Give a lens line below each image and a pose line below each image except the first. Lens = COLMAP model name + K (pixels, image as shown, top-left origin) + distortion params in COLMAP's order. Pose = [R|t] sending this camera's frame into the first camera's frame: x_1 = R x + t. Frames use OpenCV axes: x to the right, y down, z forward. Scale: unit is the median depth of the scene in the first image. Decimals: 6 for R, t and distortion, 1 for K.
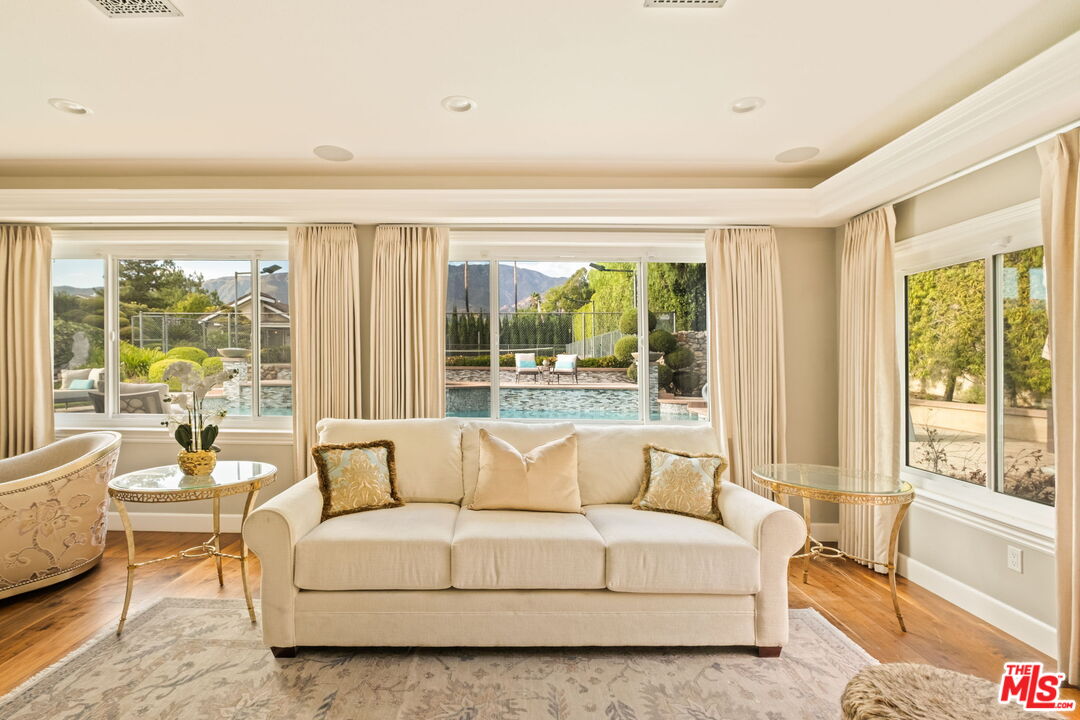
lens RADIAL K [[509.1, 0, 538.9], [0, 509.1, 359.0], [0, 0, 1]] dist [-0.007408, -0.002431]
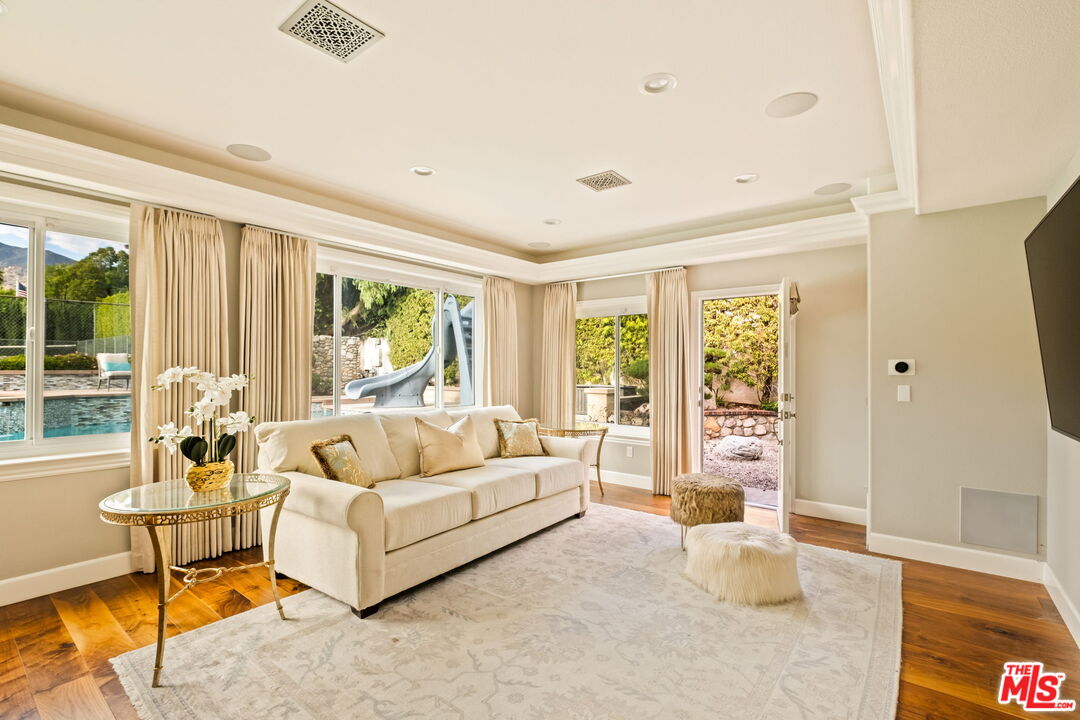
lens RADIAL K [[468.6, 0, 536.8], [0, 468.6, 359.9], [0, 0, 1]] dist [-0.019491, 0.001710]
pose [[0.625914, 0.006475, 0.779865, -0.923336], [-0.004224, 0.999979, -0.004913, -0.004073], [-0.779881, -0.000219, 0.625928, 0.011600]]
